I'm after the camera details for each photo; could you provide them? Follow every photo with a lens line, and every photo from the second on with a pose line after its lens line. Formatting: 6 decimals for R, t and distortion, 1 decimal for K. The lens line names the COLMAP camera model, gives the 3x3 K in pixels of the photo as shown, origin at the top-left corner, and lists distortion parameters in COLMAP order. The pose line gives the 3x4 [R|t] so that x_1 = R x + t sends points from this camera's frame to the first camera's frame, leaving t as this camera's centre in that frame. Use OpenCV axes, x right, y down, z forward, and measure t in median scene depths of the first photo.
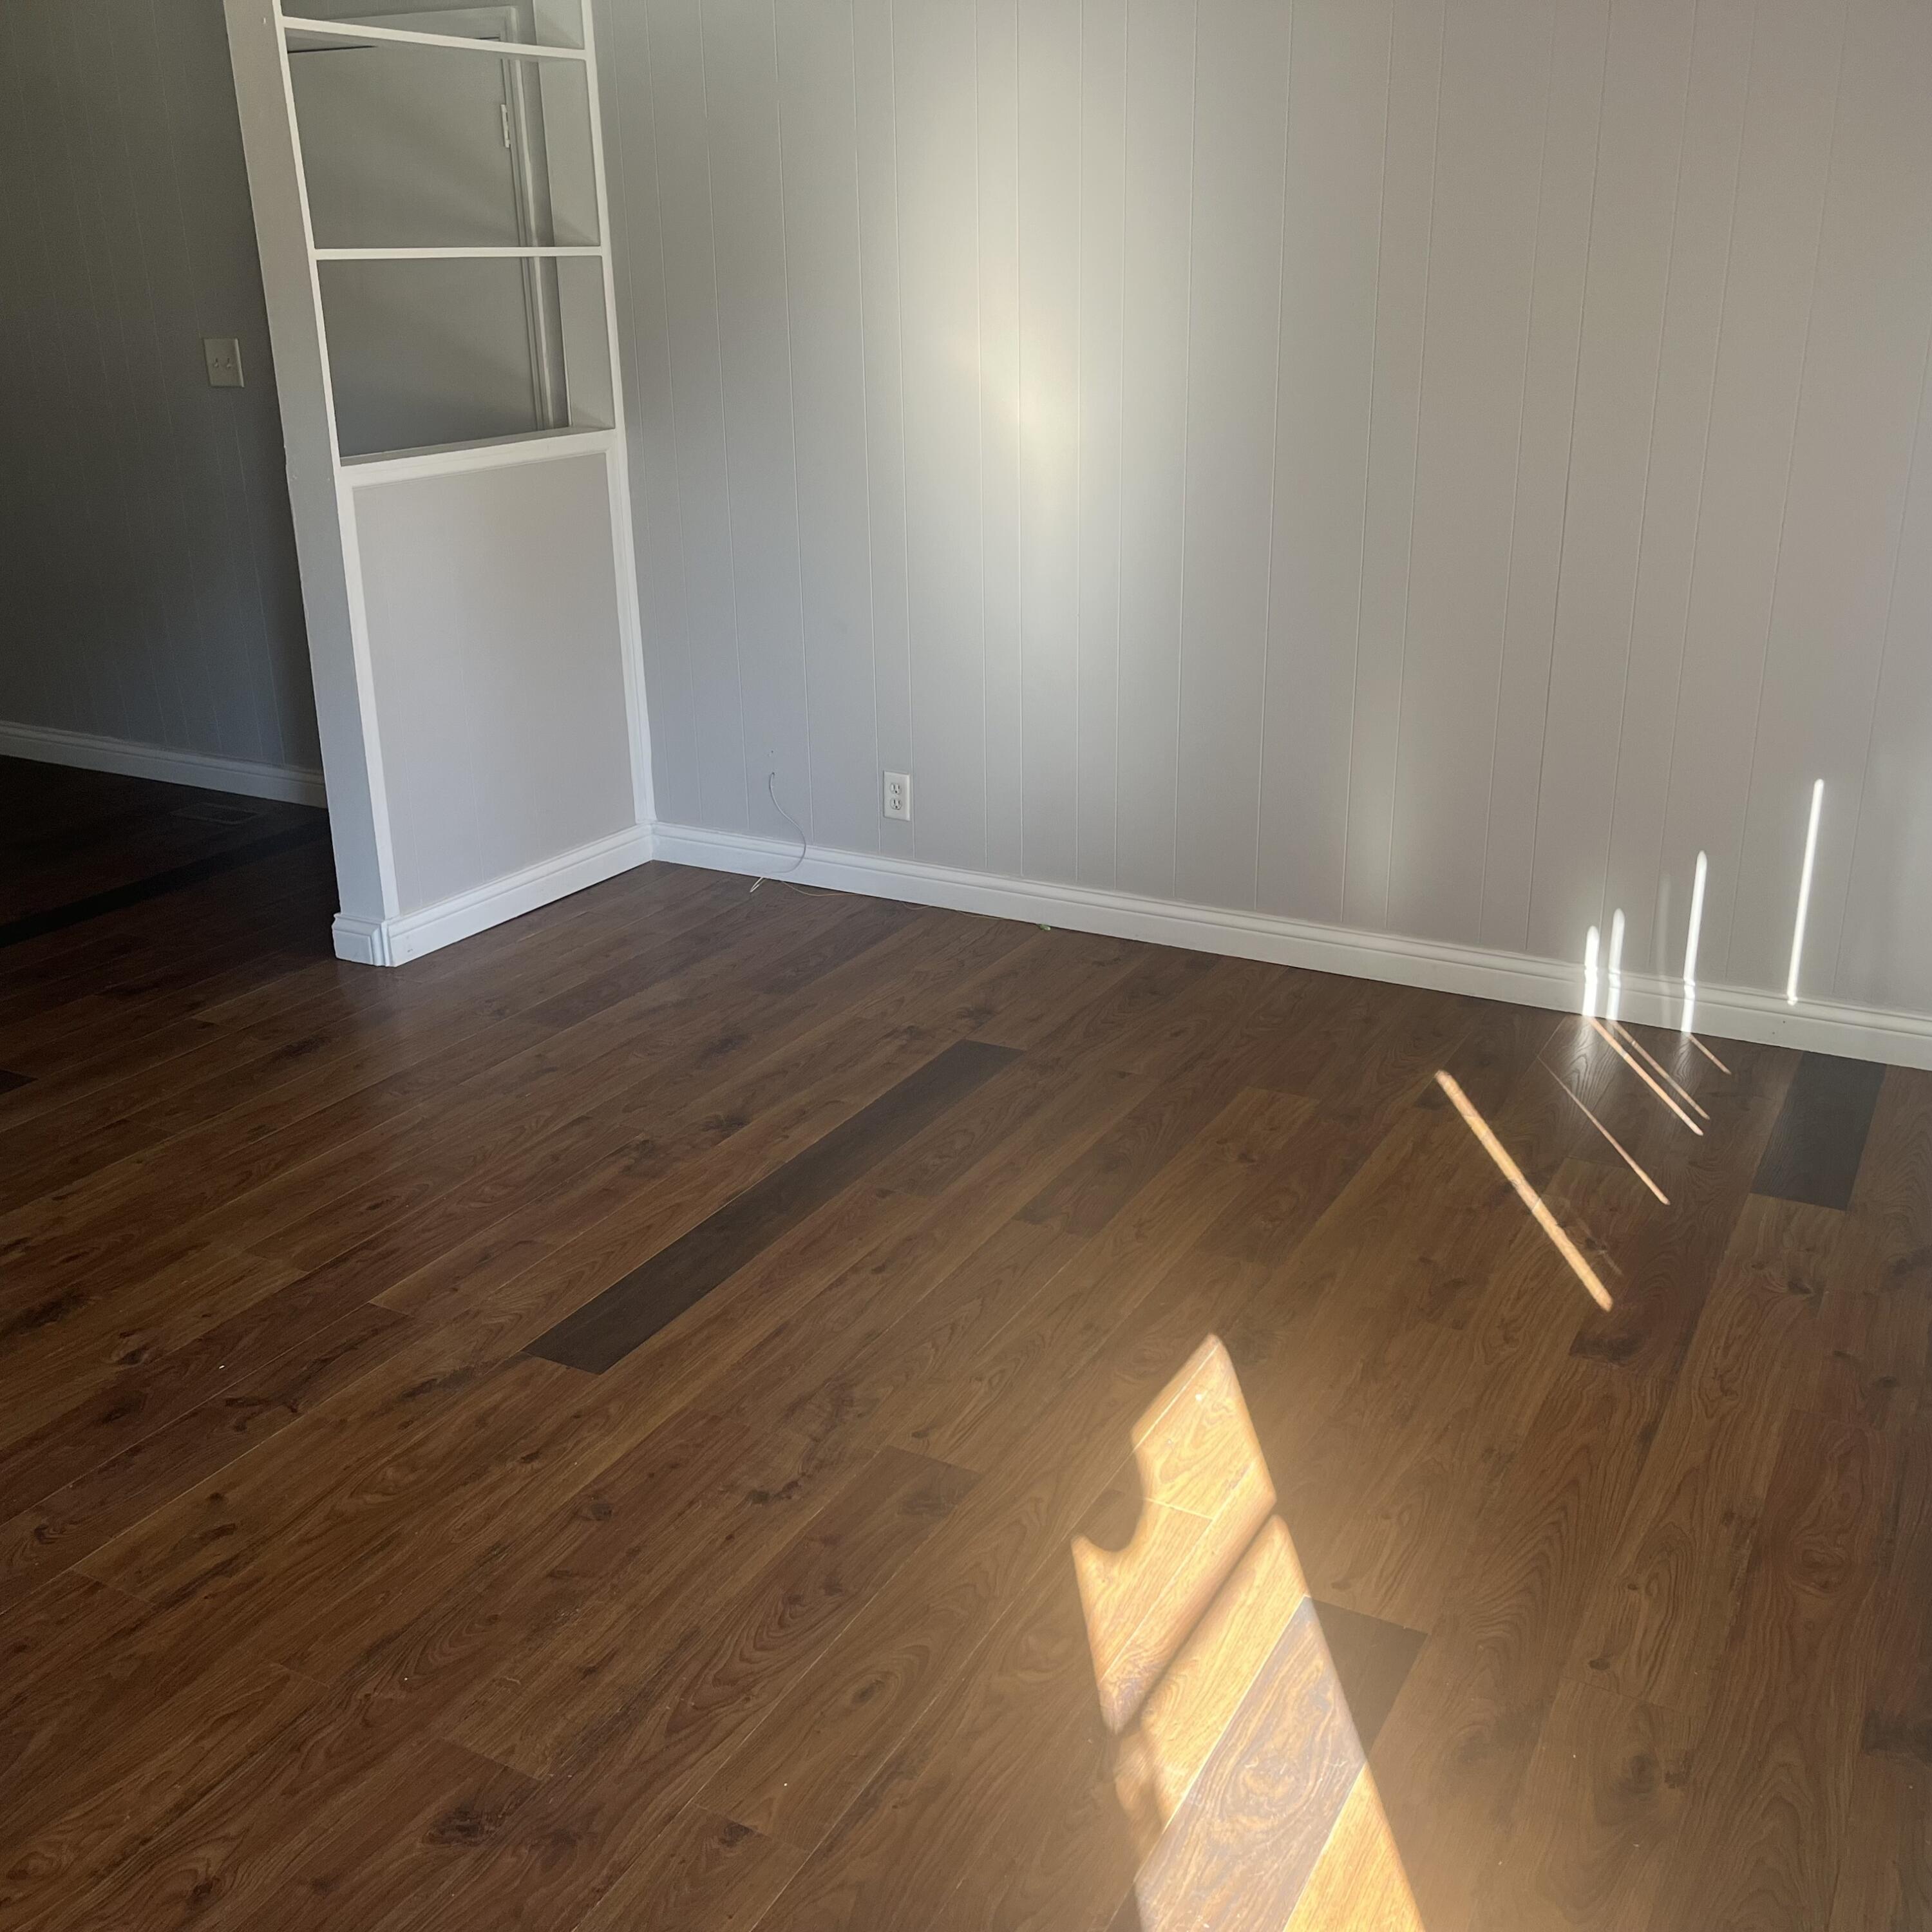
lens RADIAL K [[1961.7, 0, 969.0], [0, 1961.7, 969.7], [0, 0, 1]] dist [0.003185, 0.000000]
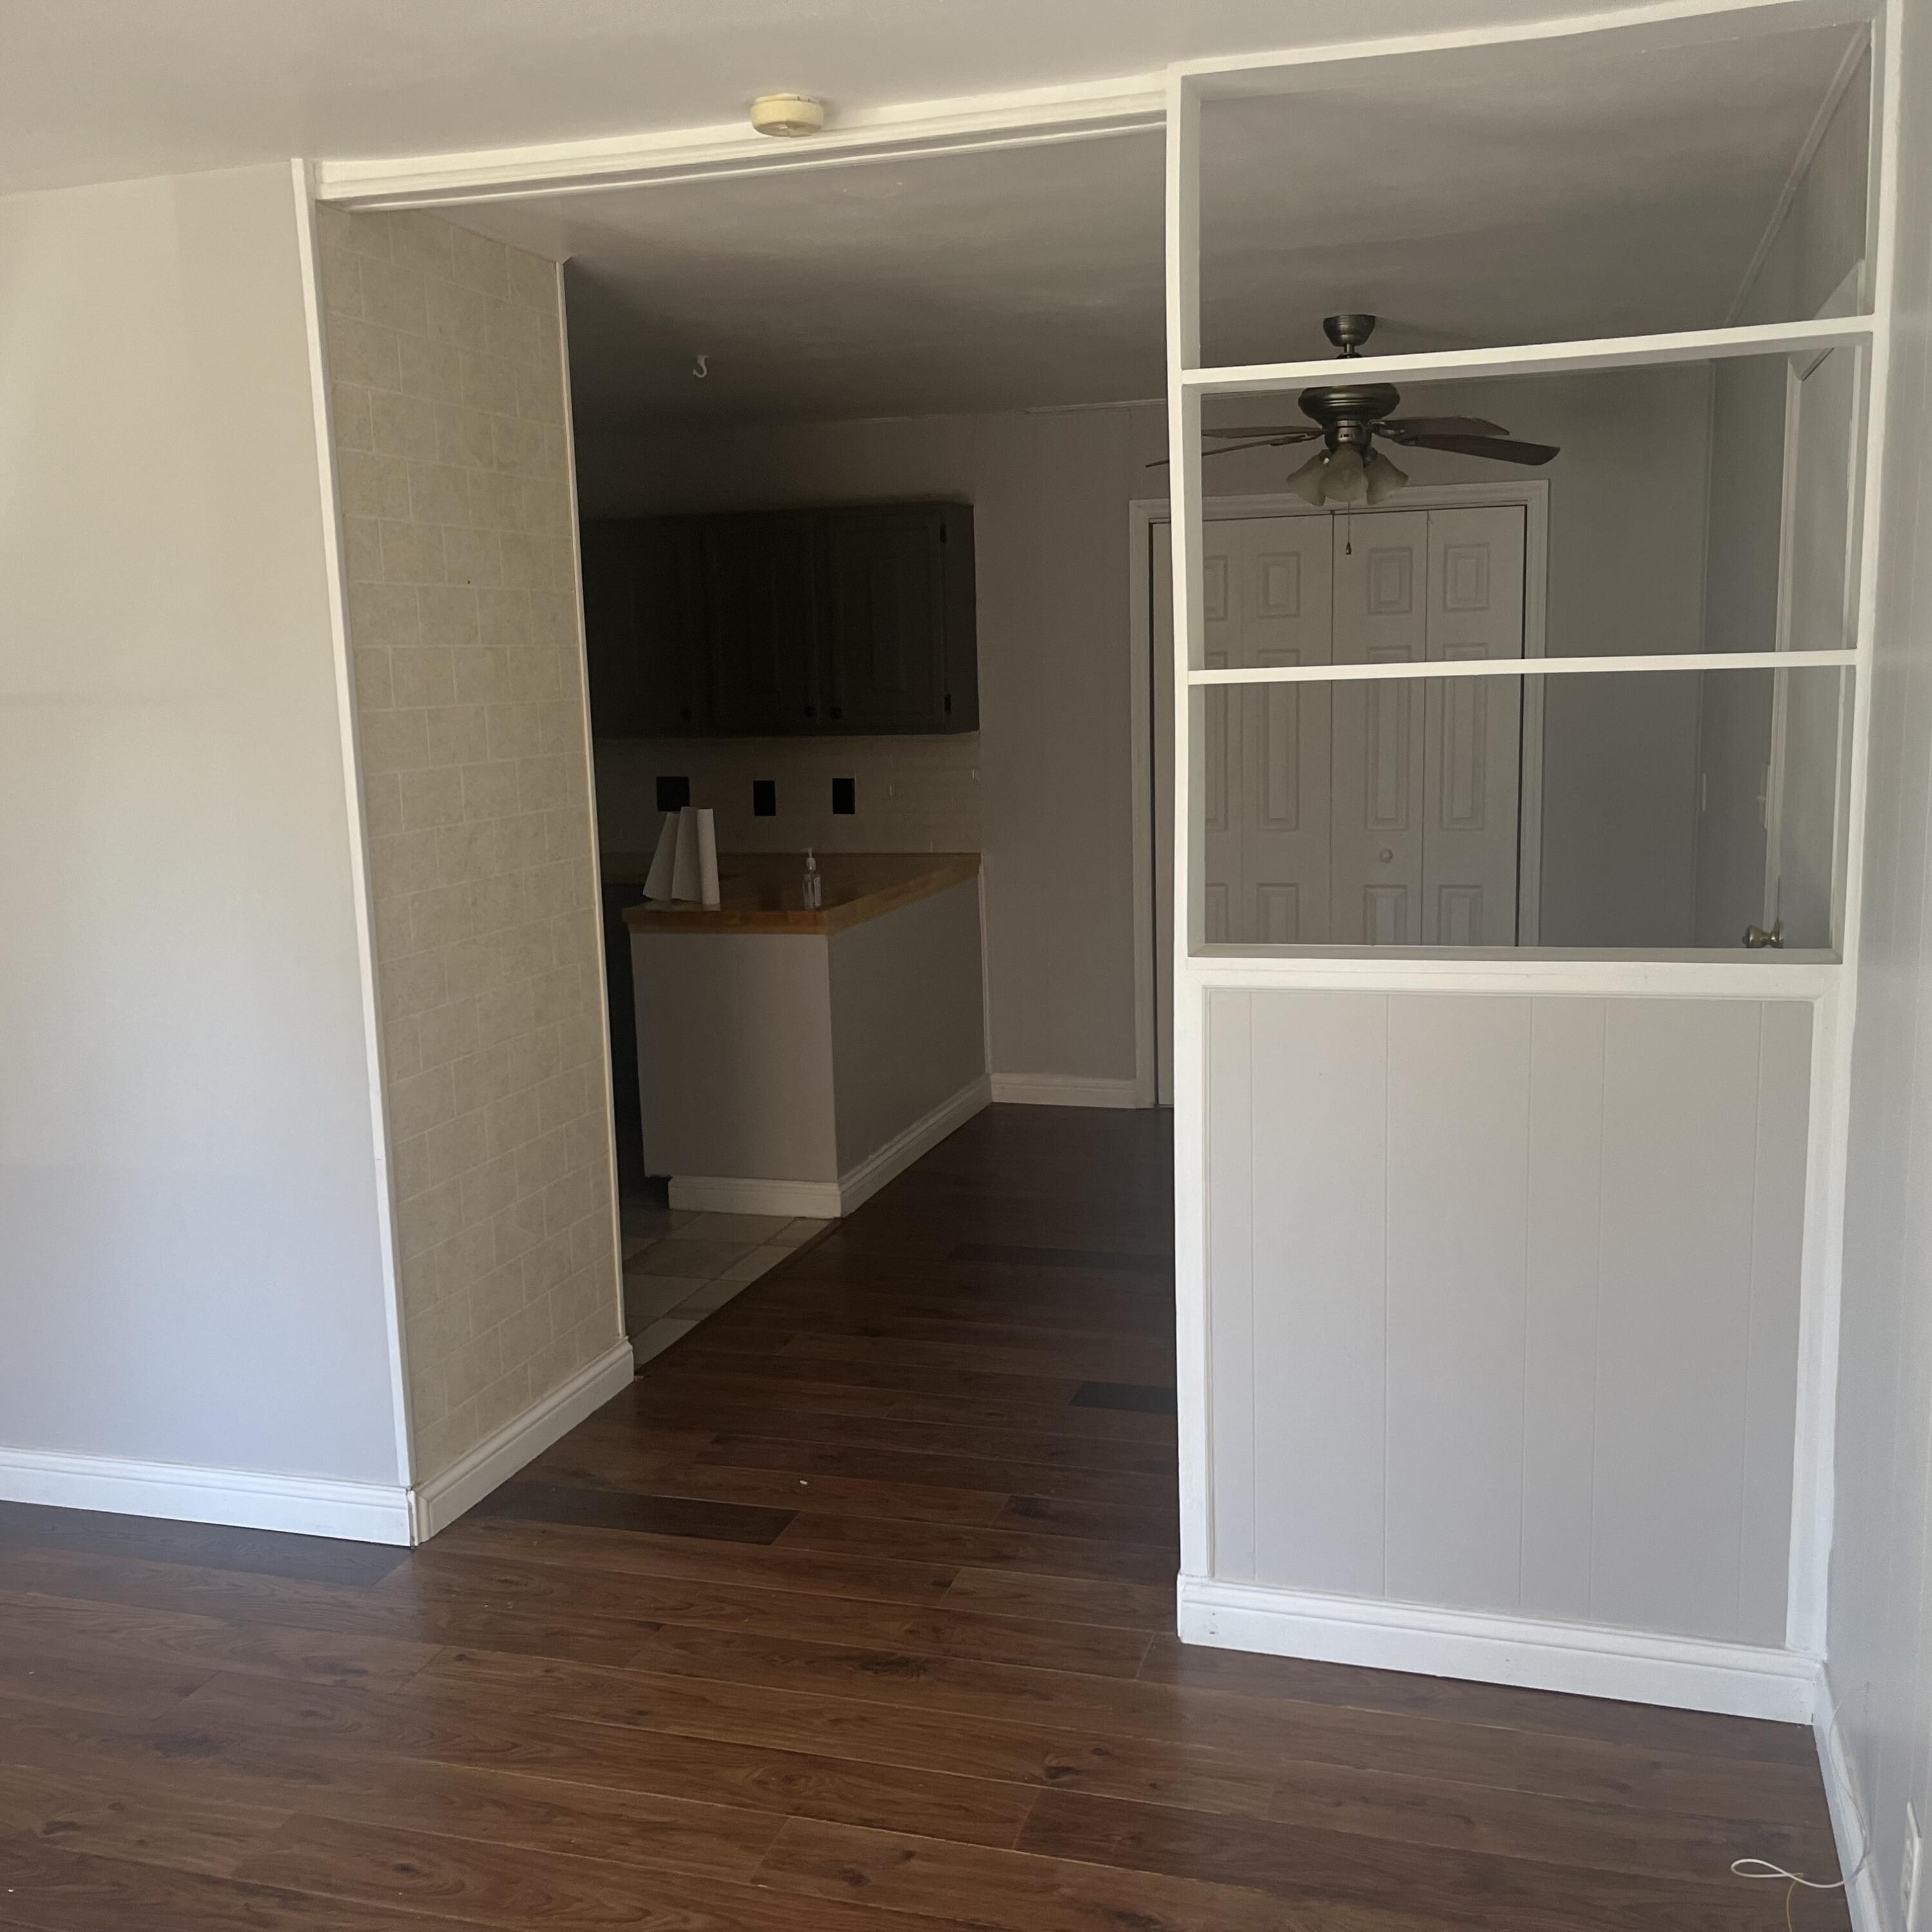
lens RADIAL K [[1961.7, 0, 965.4], [0, 1961.7, 961.0], [0, 0, 1]] dist [0.003185, 0.000000]
pose [[0.211386, 0.157825, -0.964576, 0.358396], [-0.315454, 0.945081, 0.085504, -0.291345], [0.925097, 0.286205, 0.249563, 0.747837]]
